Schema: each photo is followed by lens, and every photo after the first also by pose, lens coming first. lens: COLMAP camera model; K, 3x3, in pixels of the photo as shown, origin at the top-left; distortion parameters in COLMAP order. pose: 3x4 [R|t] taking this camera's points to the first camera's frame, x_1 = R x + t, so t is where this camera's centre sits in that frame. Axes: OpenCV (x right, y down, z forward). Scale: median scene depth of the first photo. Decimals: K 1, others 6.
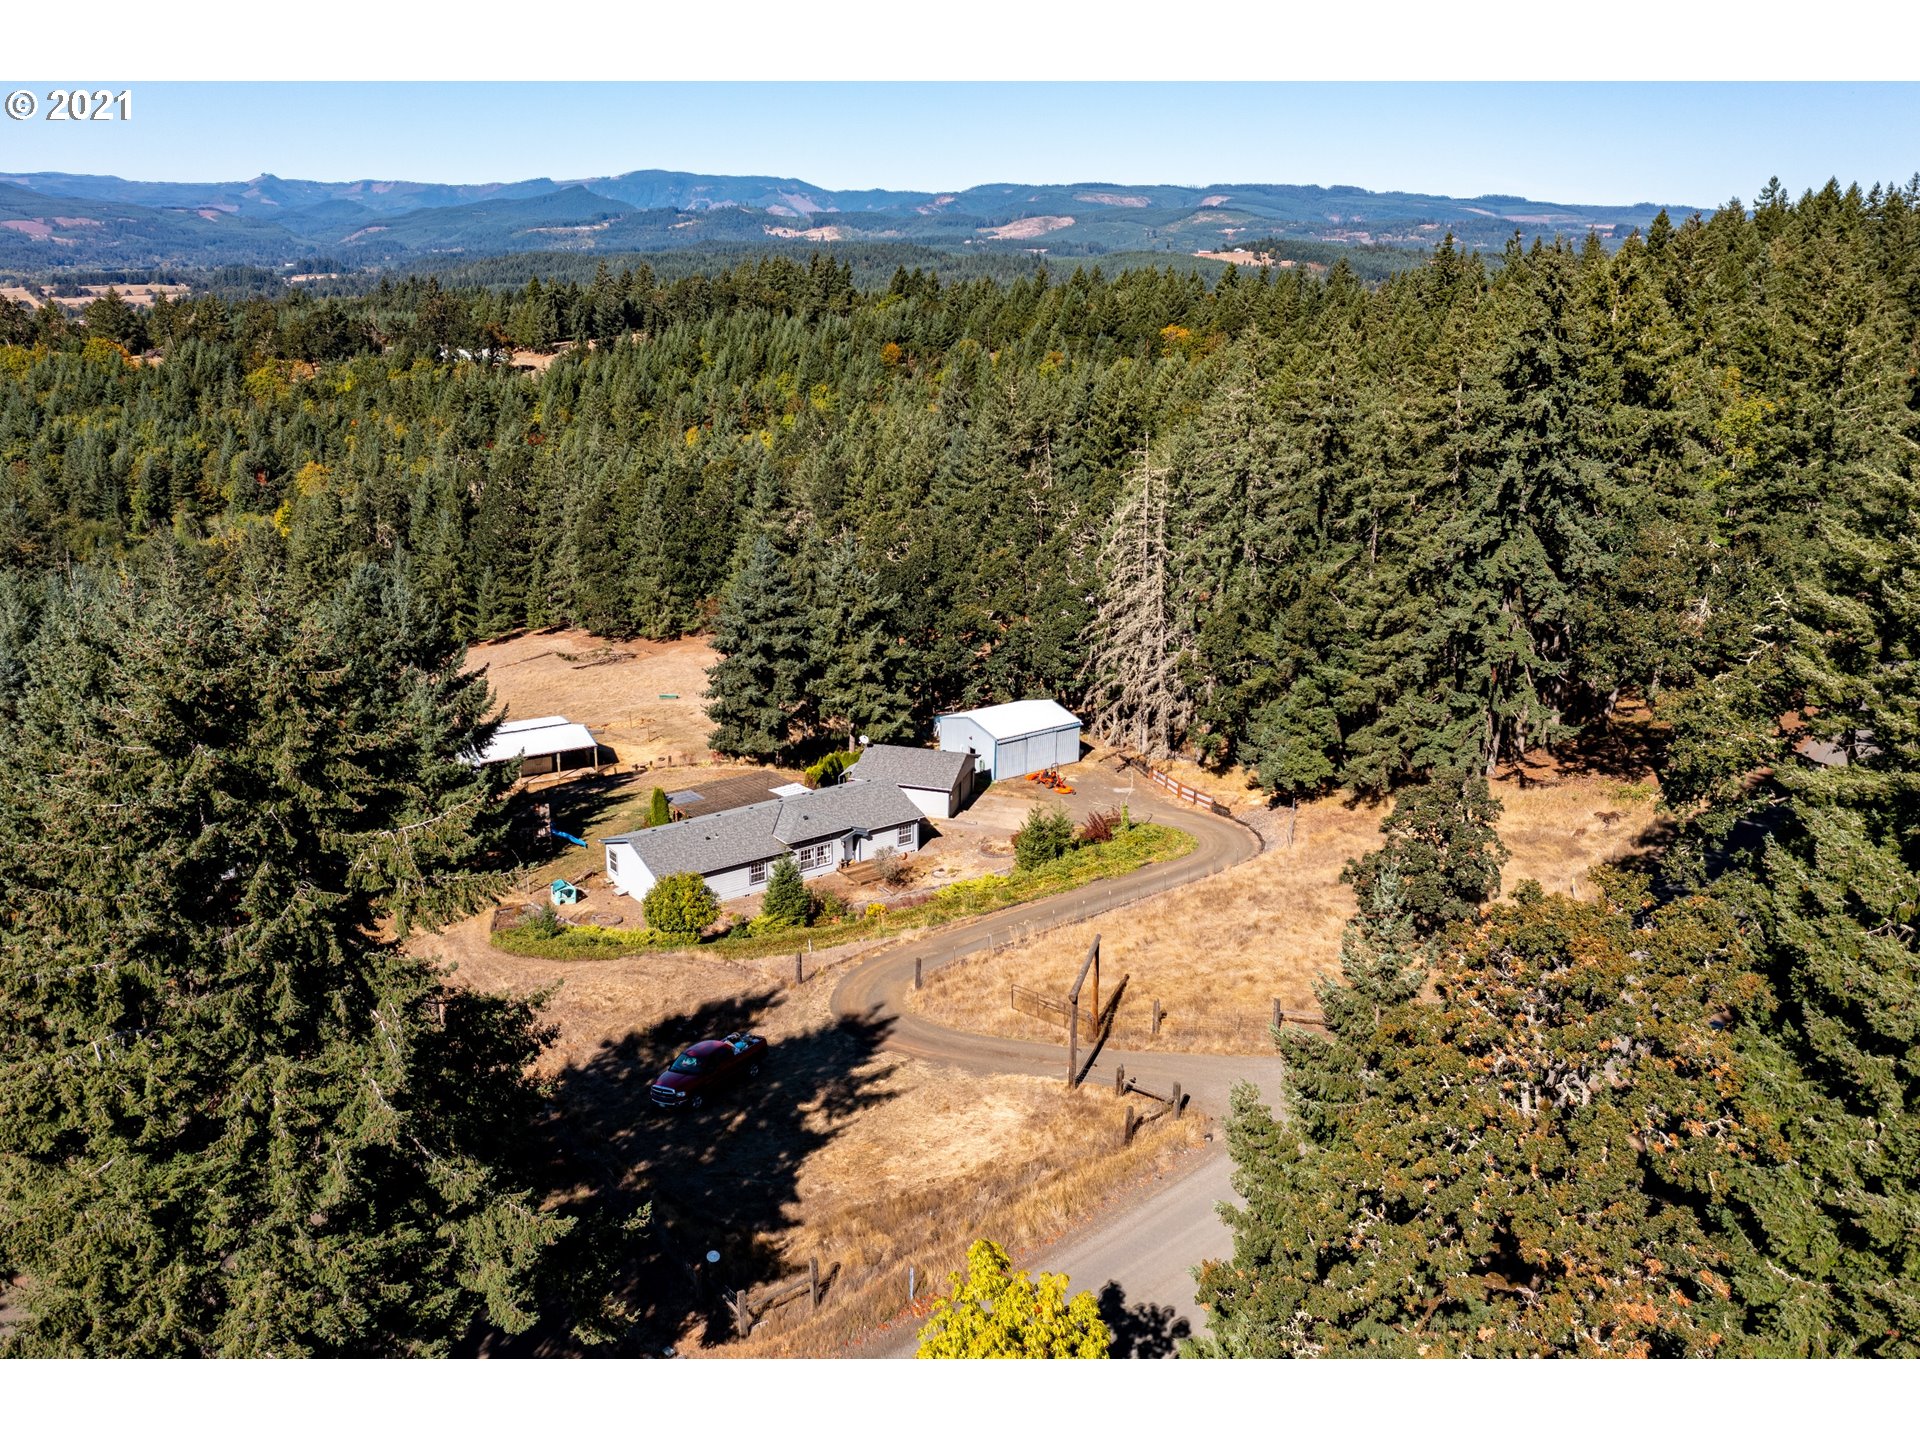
lens RADIAL K [[1489.7, 0, 960.4], [0, 1489.7, 720.8], [0, 0, 1]] dist [-0.000615, -0.000167]
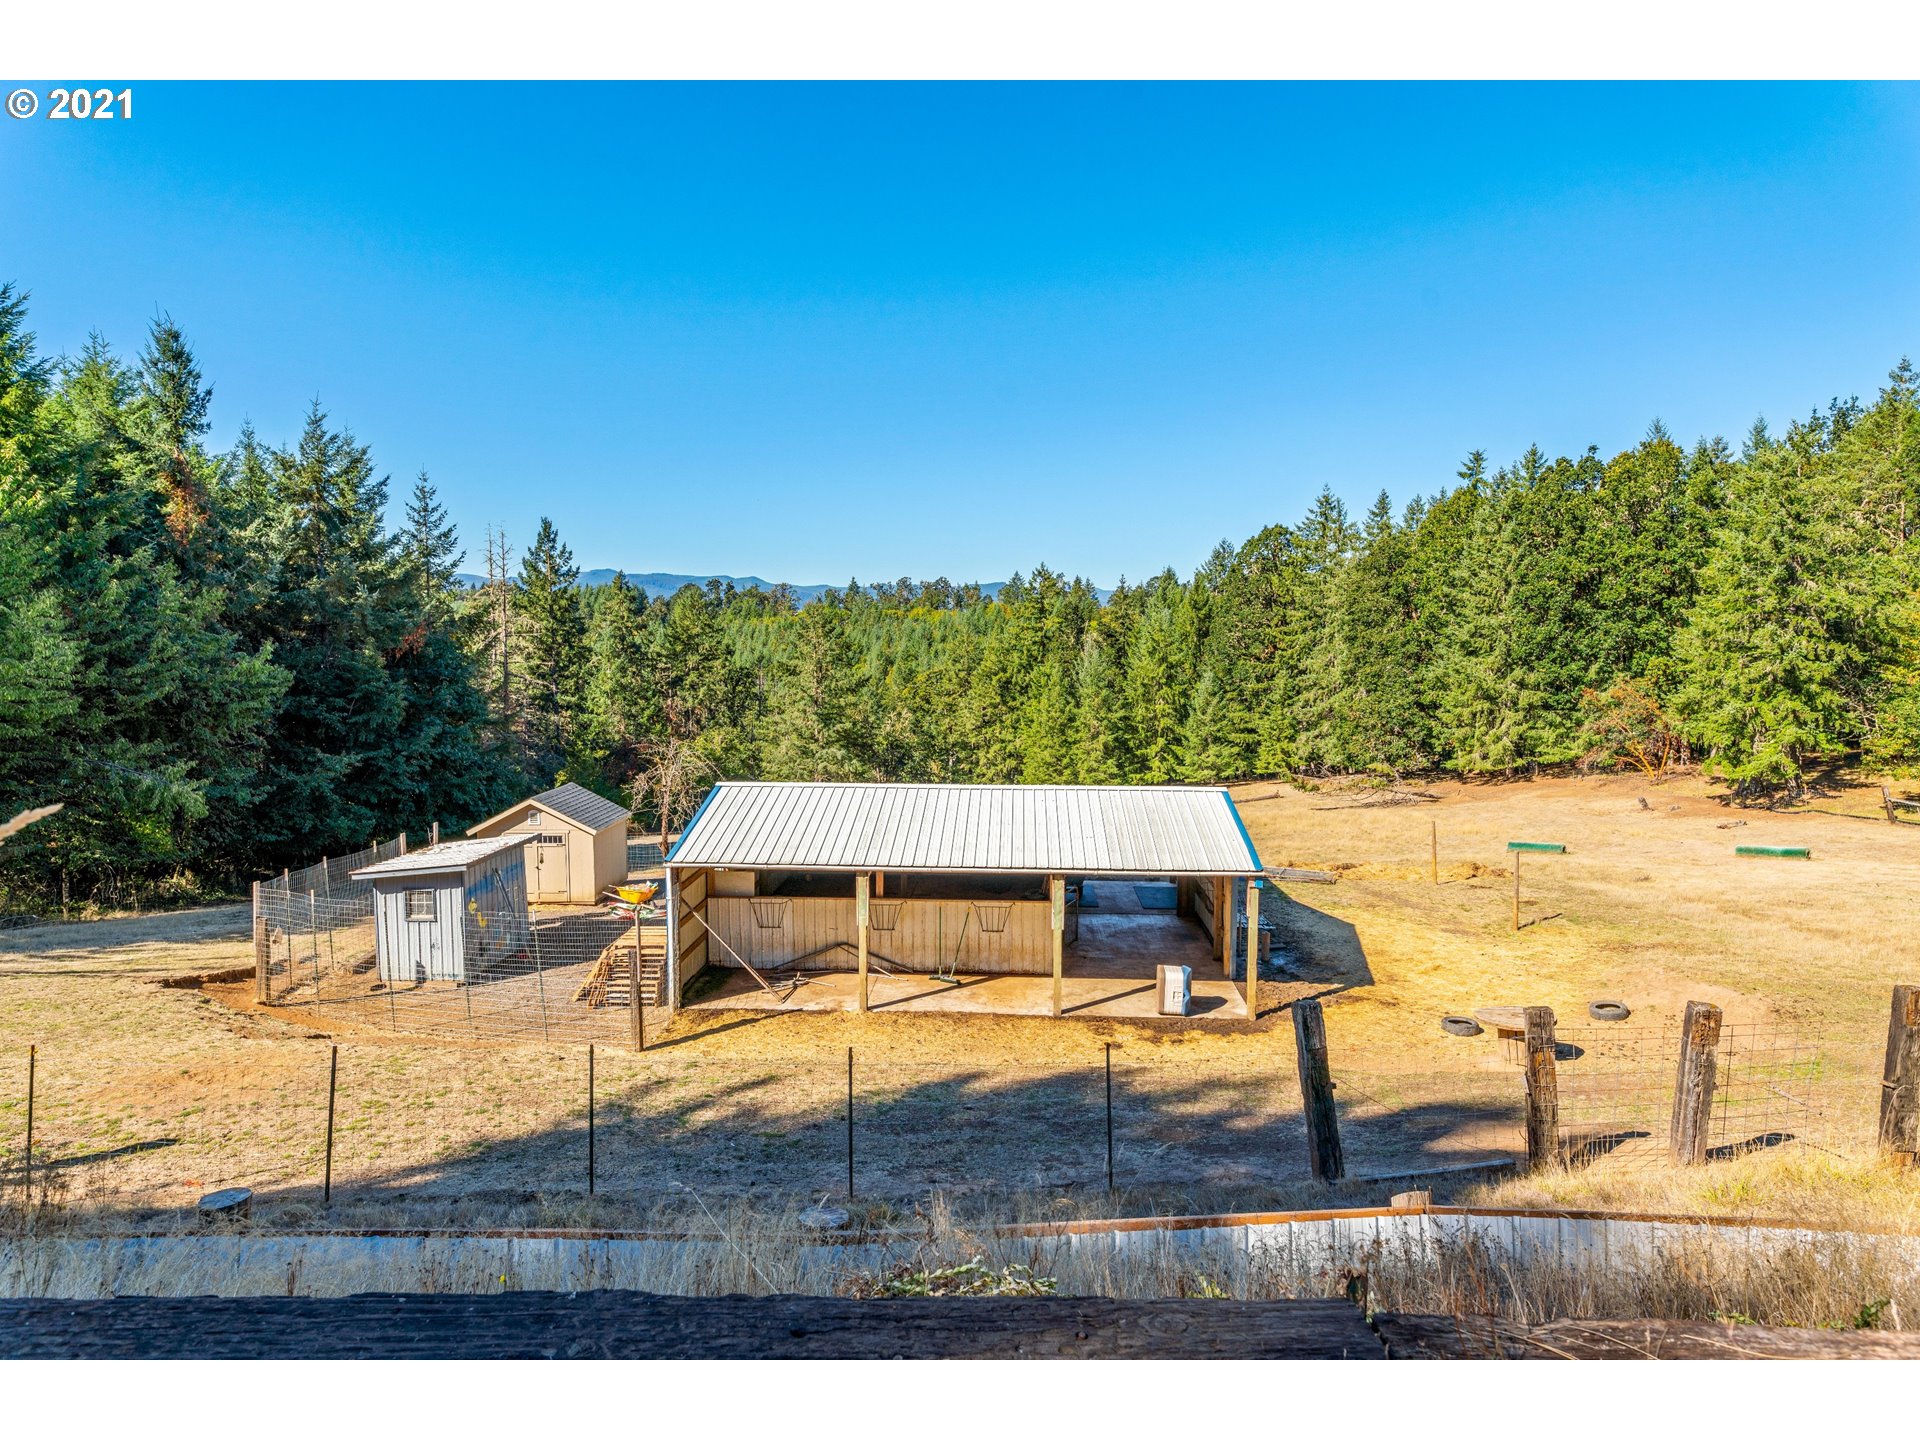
lens RADIAL K [[1112.3, 0, 947.6], [0, 1112.3, 723.8], [0, 0, 1]] dist [-0.004779, 0.003103]
pose [[0.814841, 0.036141, -0.578556, -0.133569], [-0.156906, 0.974549, -0.160110, 0.018407], [0.558045, 0.221244, 0.799773, 0.588116]]
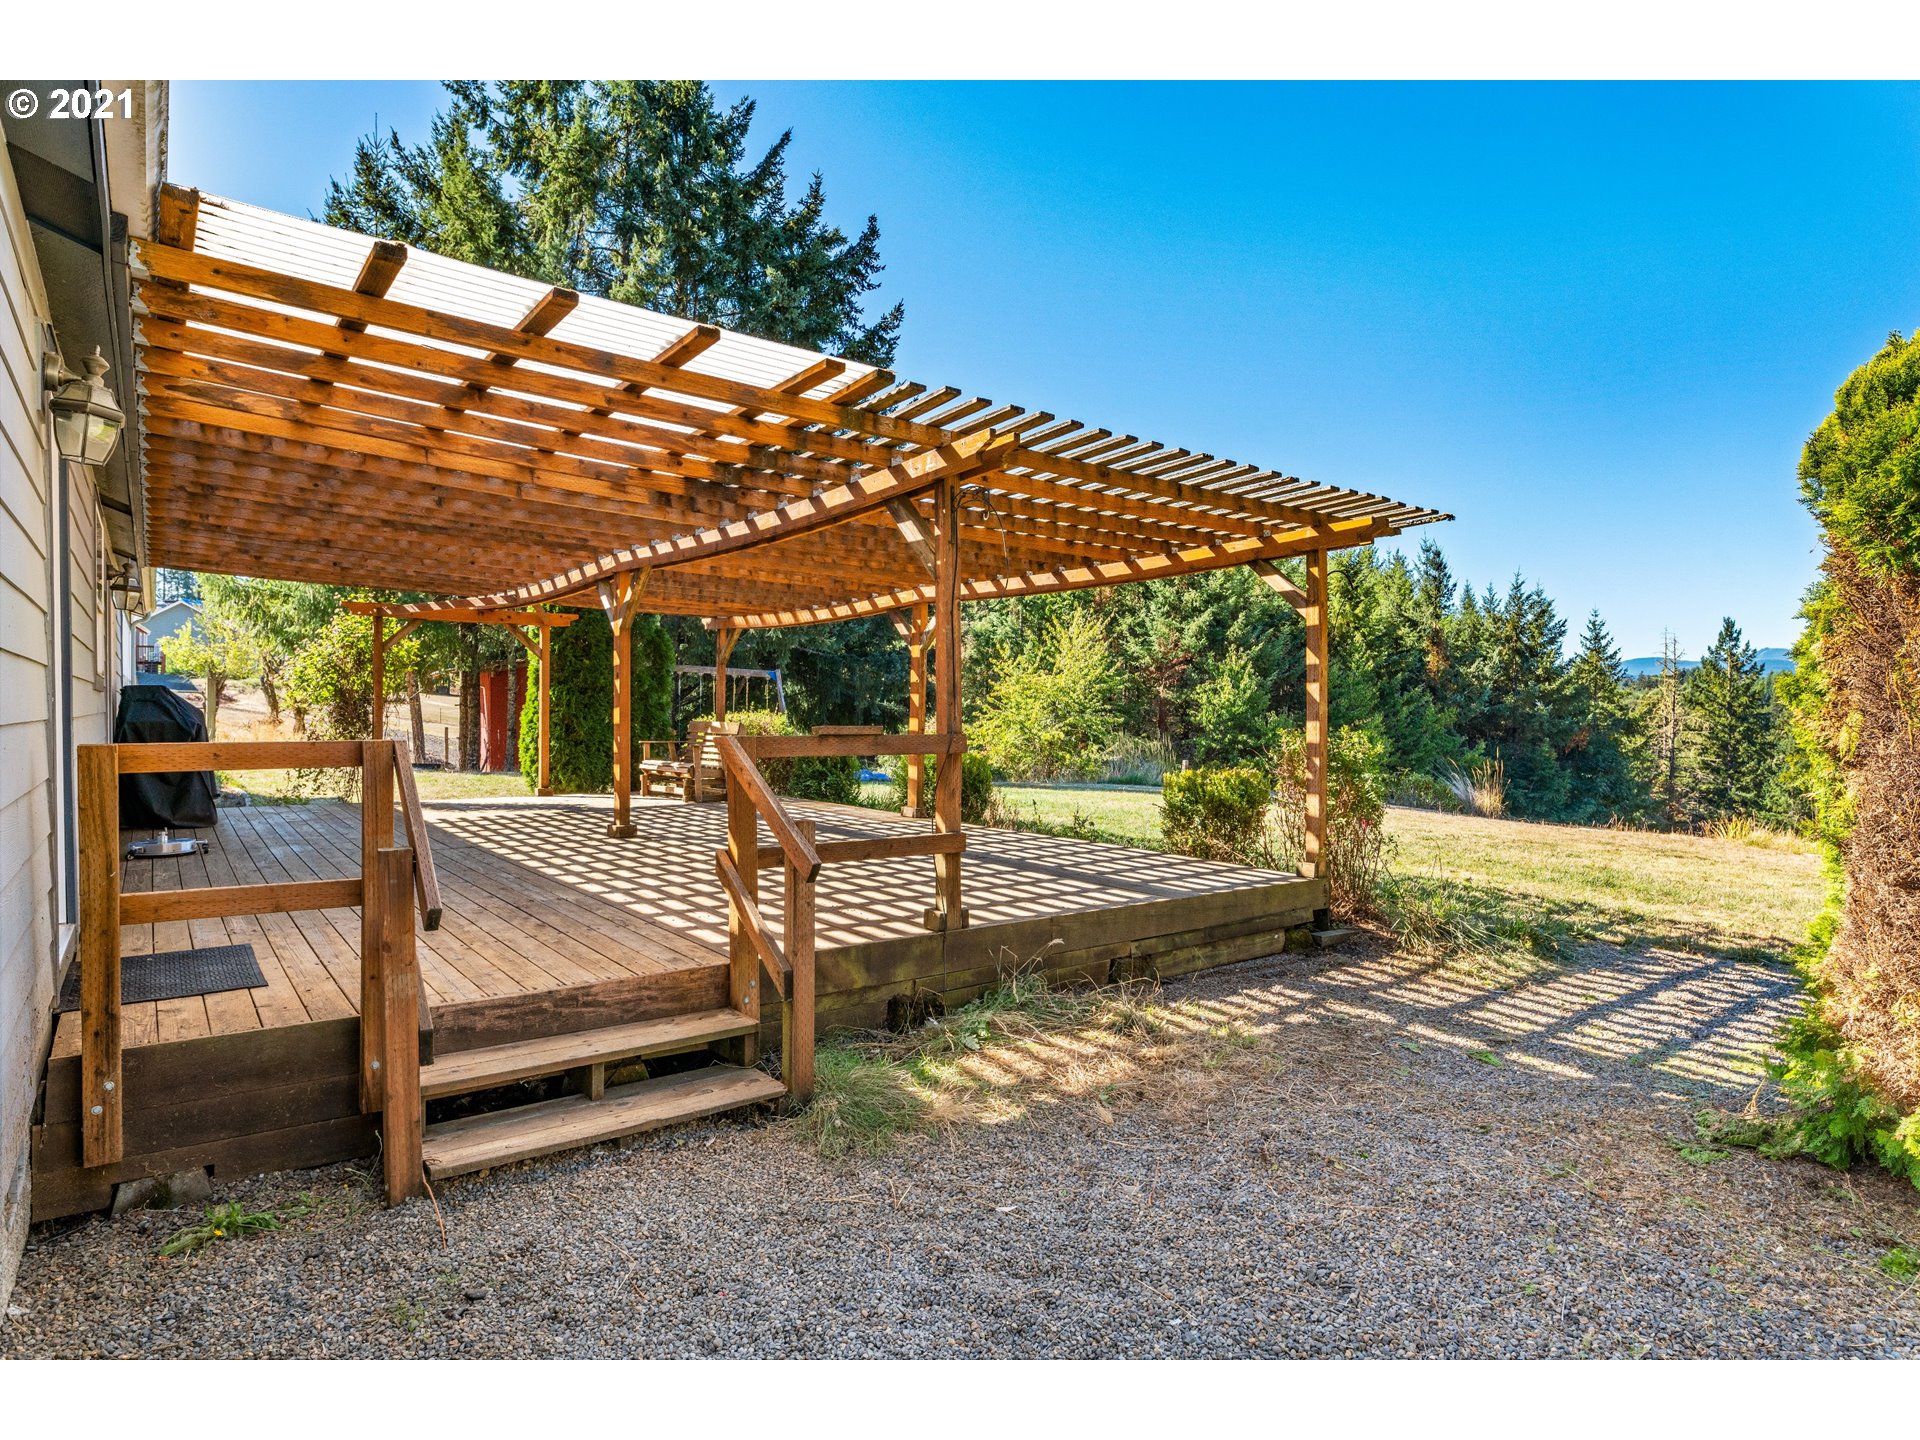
lens RADIAL K [[1112.3, 0, 991.5], [0, 1112.3, 707.0], [0, 0, 1]] dist [-0.004779, 0.003103]
pose [[0.003979, -0.015206, -0.999876, -0.036812], [-0.298254, 0.954357, -0.015700, 0.028098], [0.954478, 0.298280, -0.000738, 0.542325]]
